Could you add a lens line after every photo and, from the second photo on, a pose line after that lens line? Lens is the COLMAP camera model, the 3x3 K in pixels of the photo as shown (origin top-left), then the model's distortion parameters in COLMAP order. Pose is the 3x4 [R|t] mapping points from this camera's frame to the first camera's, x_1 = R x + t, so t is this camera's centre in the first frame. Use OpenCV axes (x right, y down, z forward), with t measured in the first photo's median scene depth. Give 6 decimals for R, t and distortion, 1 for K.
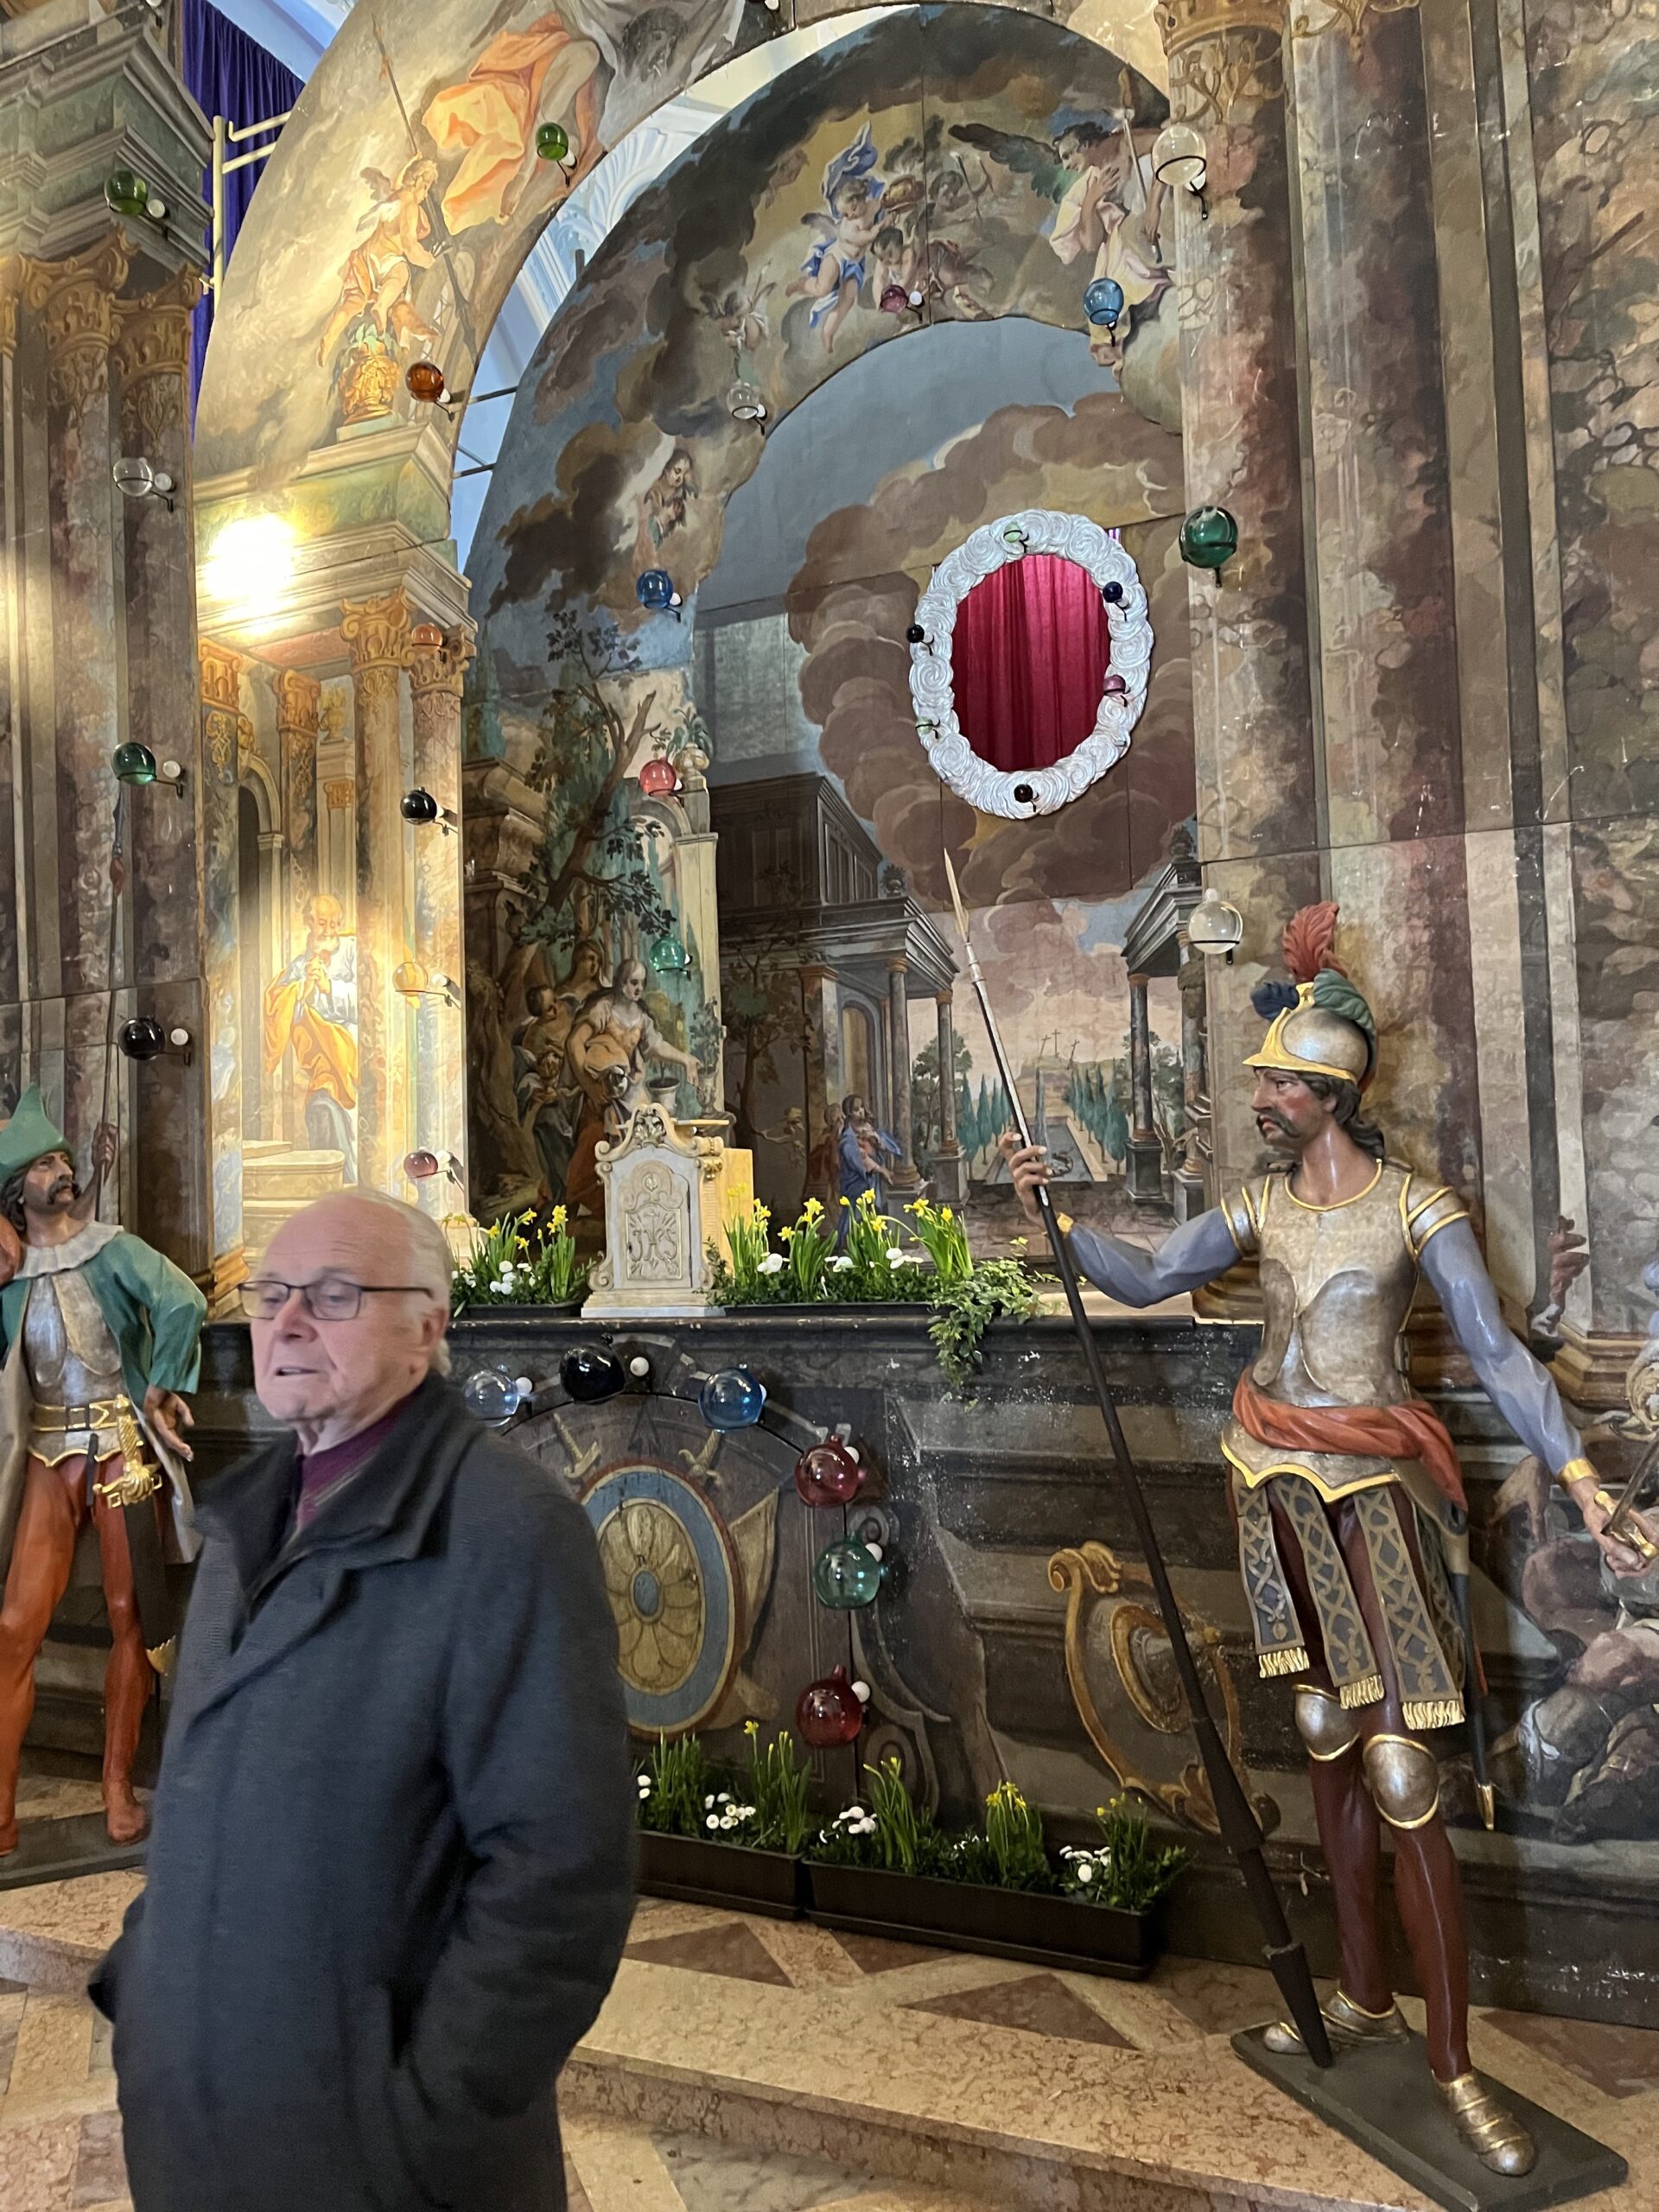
lens RADIAL K [[1659.2, 0, 840.3], [0, 1659.2, 1126.9], [0, 0, 1]] dist [0.100722, -0.122322]
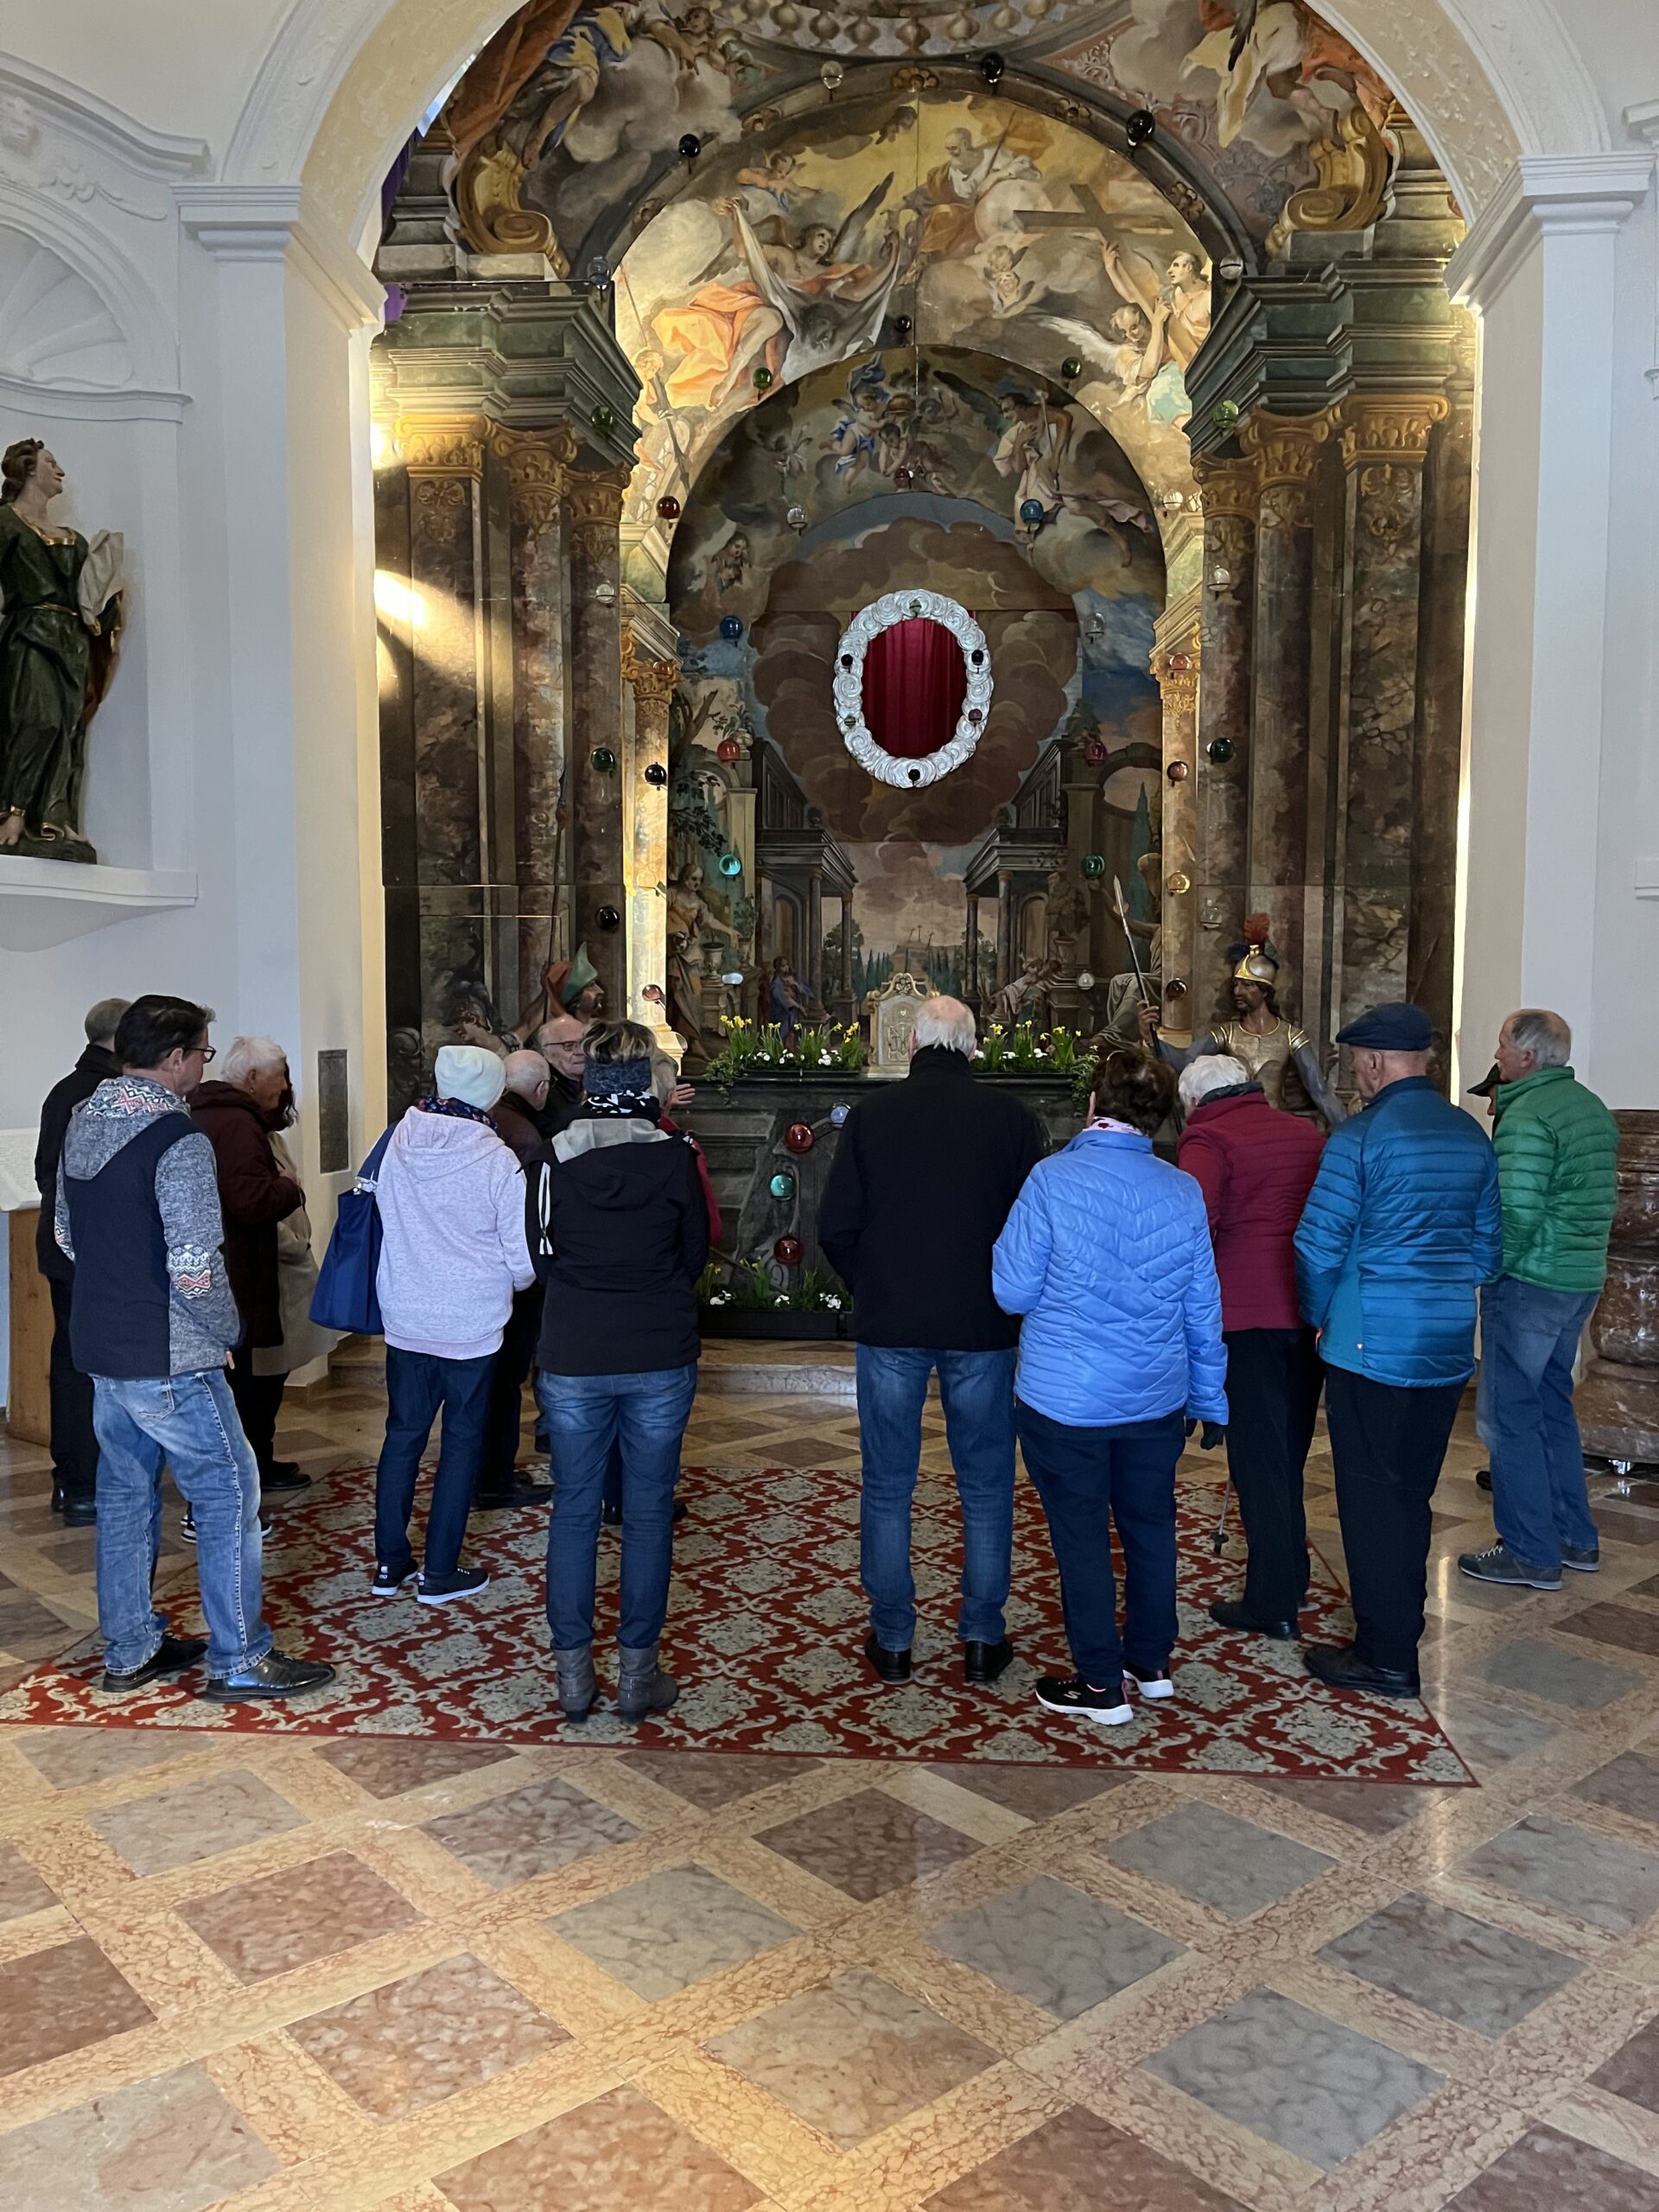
lens RADIAL K [[1659.2, 0, 840.3], [0, 1659.2, 1126.9], [0, 0, 1]] dist [0.100722, -0.122322]
pose [[0.931719, 0.021003, 0.362572, -0.604845], [-0.056314, 0.994607, 0.087099, 0.000674], [-0.358787, -0.101570, 0.927877, -0.562883]]
